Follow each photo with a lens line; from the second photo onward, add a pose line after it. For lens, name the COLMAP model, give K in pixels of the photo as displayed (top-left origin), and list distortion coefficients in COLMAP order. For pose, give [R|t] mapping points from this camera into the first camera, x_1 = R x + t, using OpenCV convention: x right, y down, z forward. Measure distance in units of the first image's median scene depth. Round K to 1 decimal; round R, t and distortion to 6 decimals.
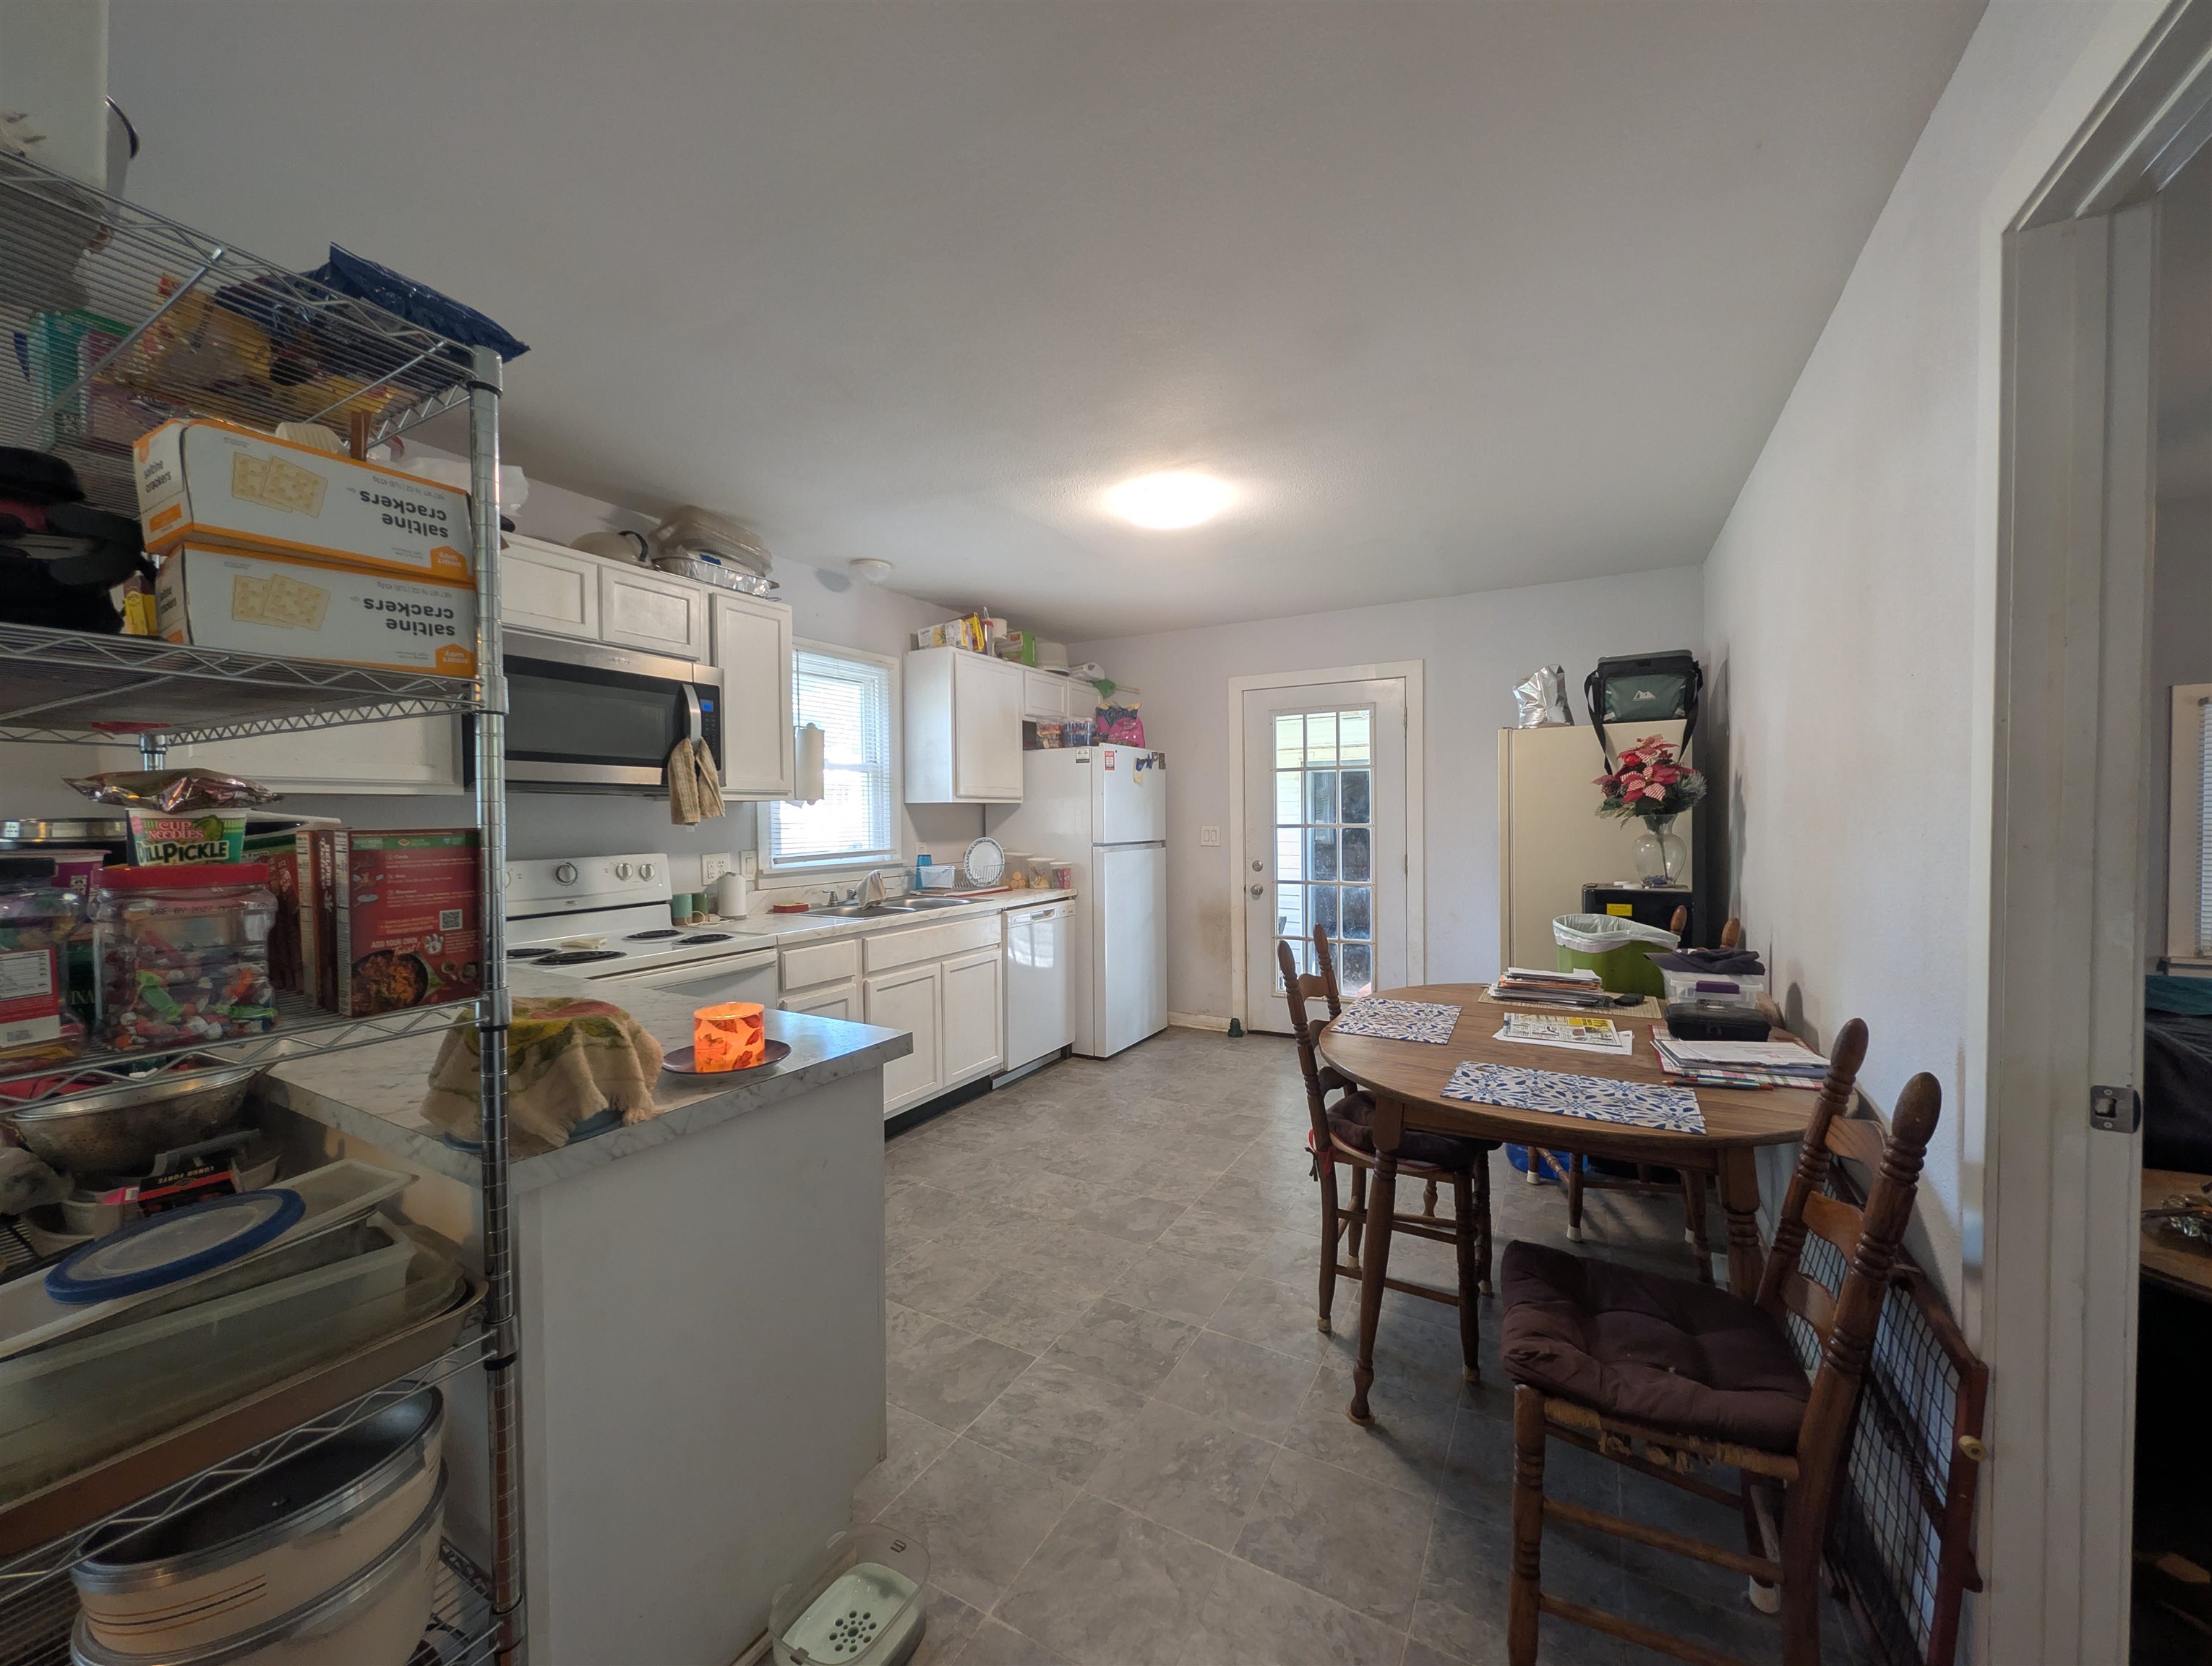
lens RADIAL K [[860.8, 0, 1095.2], [0, 860.8, 836.2], [0, 0, 1]] dist [0.000854, 0.000479]
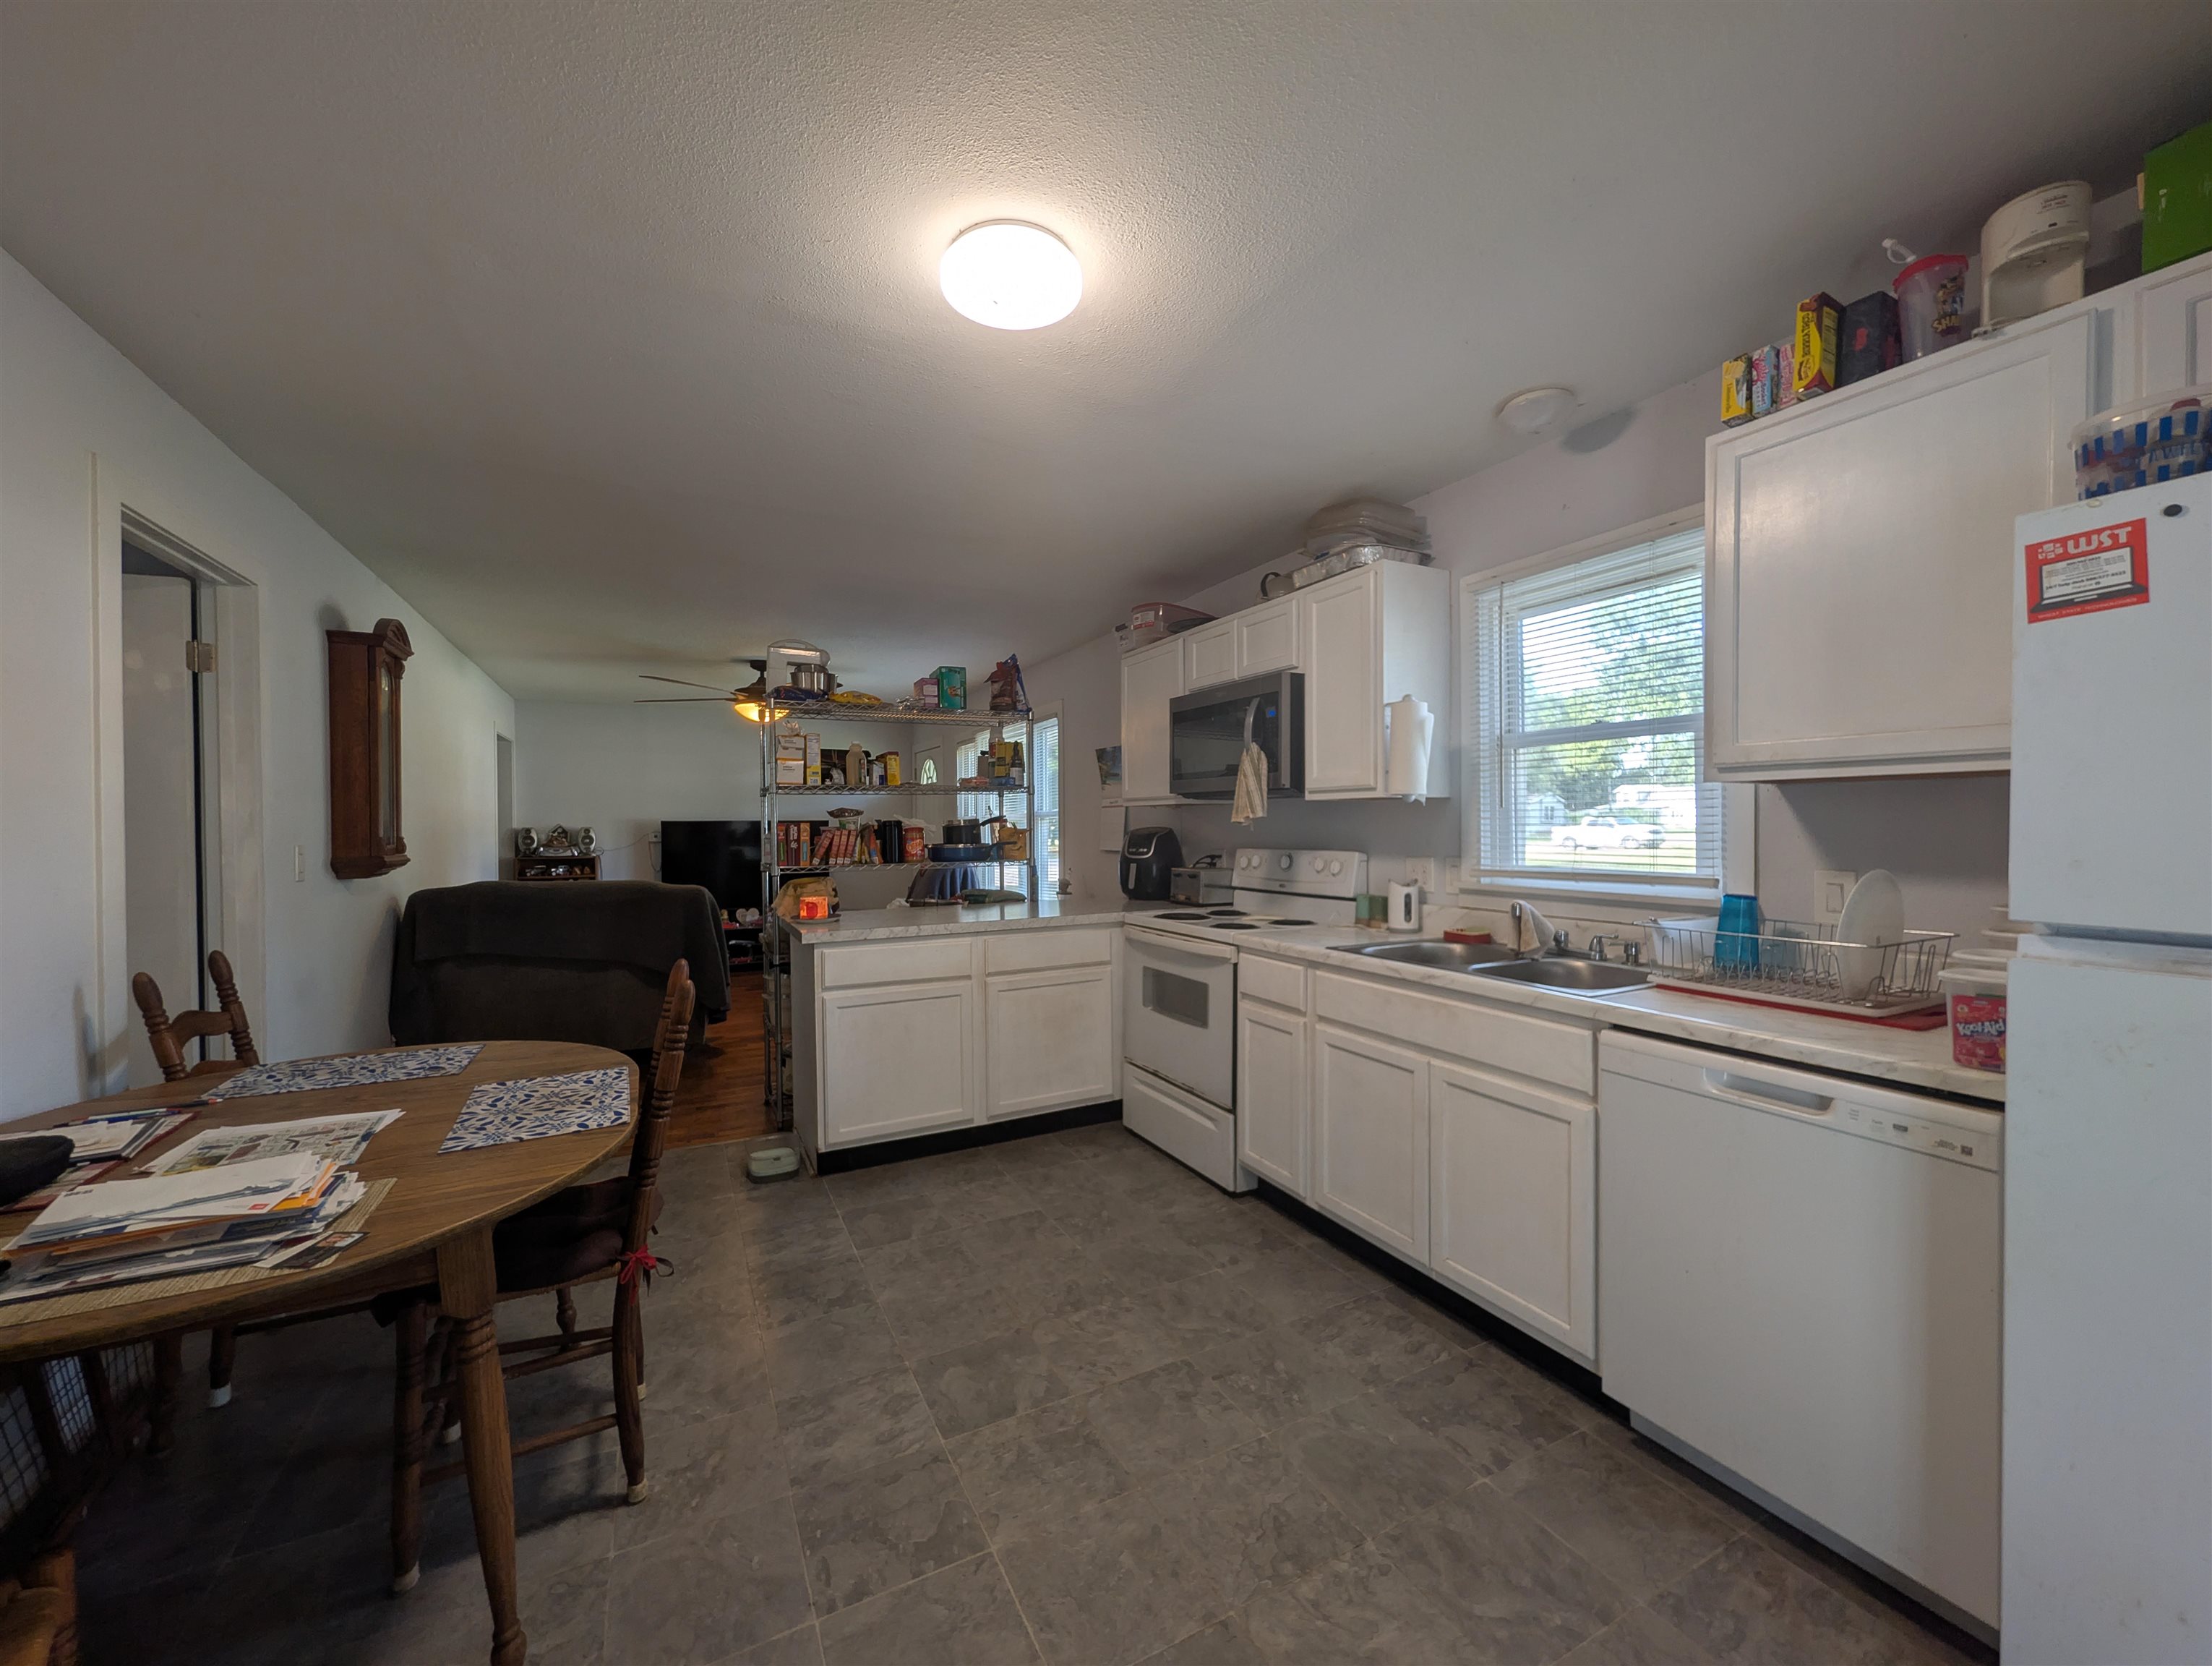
lens RADIAL K [[860.8, 0, 1107.5], [0, 860.8, 836.7], [0, 0, 1]] dist [0.000854, 0.000479]
pose [[-0.541607, 0.019330, -0.840409, 0.537617], [-0.014192, 0.999383, 0.032132, -0.029132], [0.840512, 0.029330, -0.540999, 1.362446]]
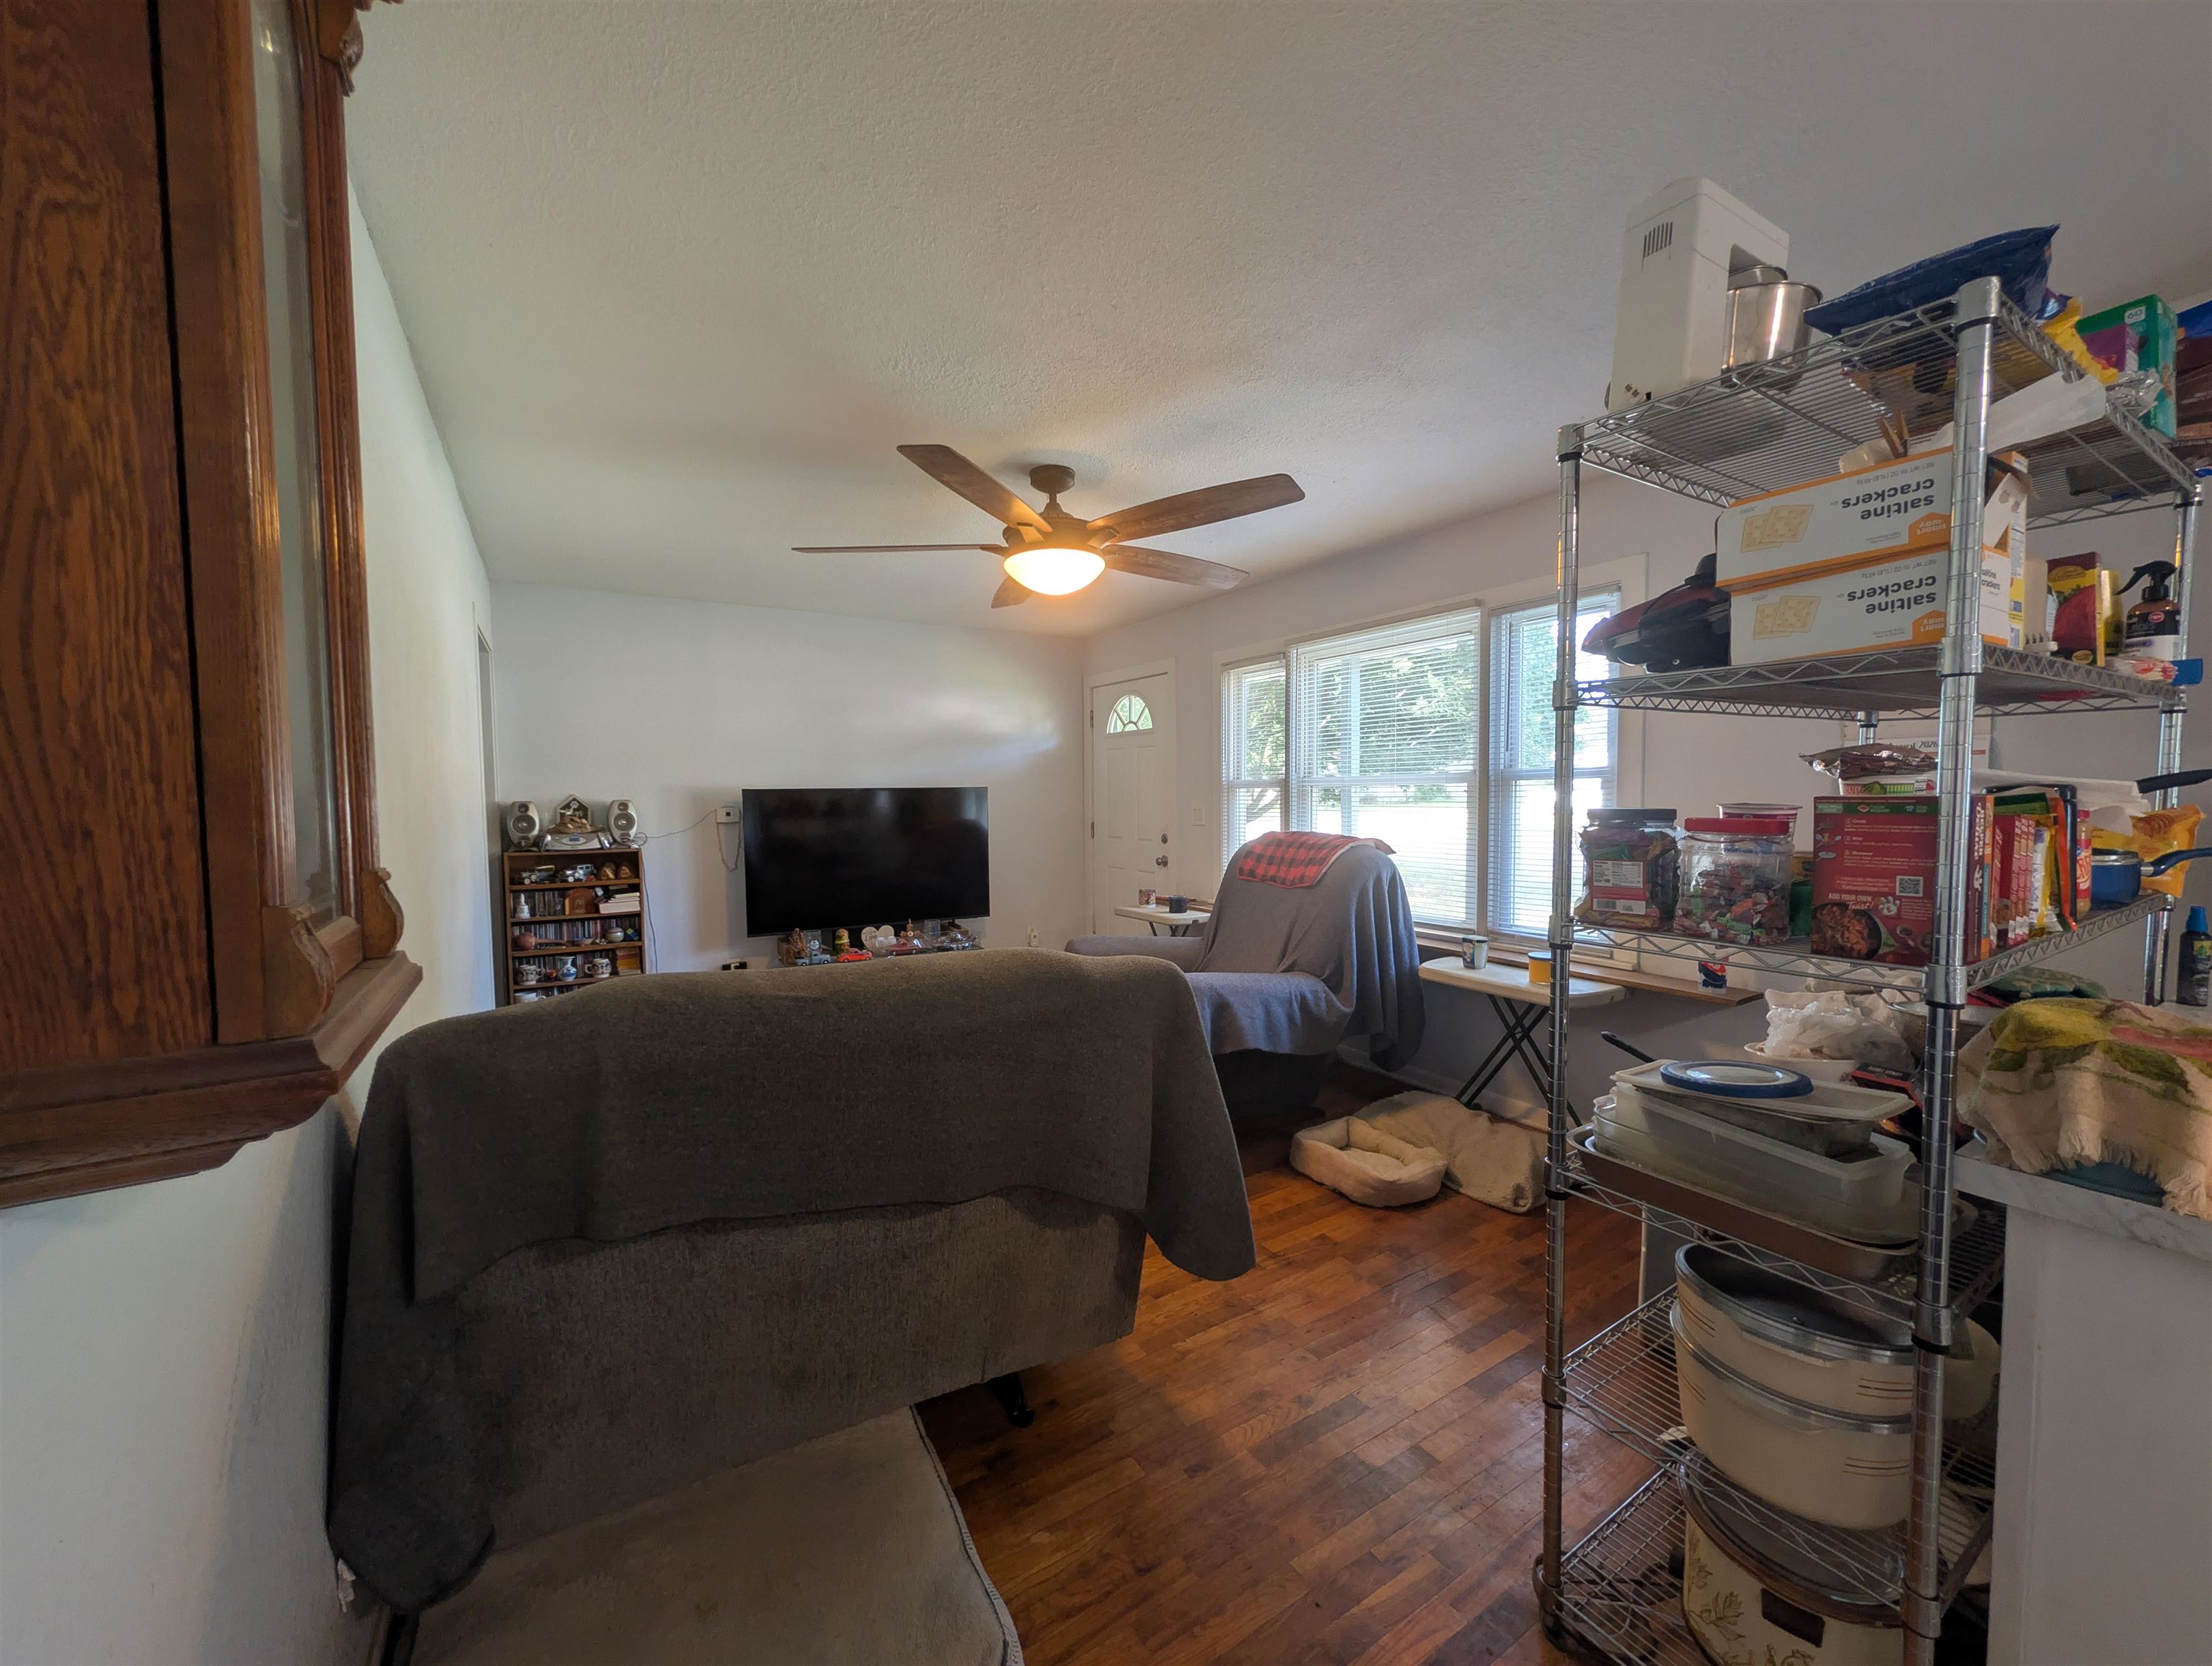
lens RADIAL K [[860.8, 0, 1114.2], [0, 860.8, 830.3], [0, 0, 1]] dist [0.000854, 0.000479]
pose [[-0.463213, 0.050457, -0.884809, 0.189549], [-0.011891, 0.997934, 0.063133, -0.006982], [0.886167, 0.039766, -0.461656, 0.205500]]
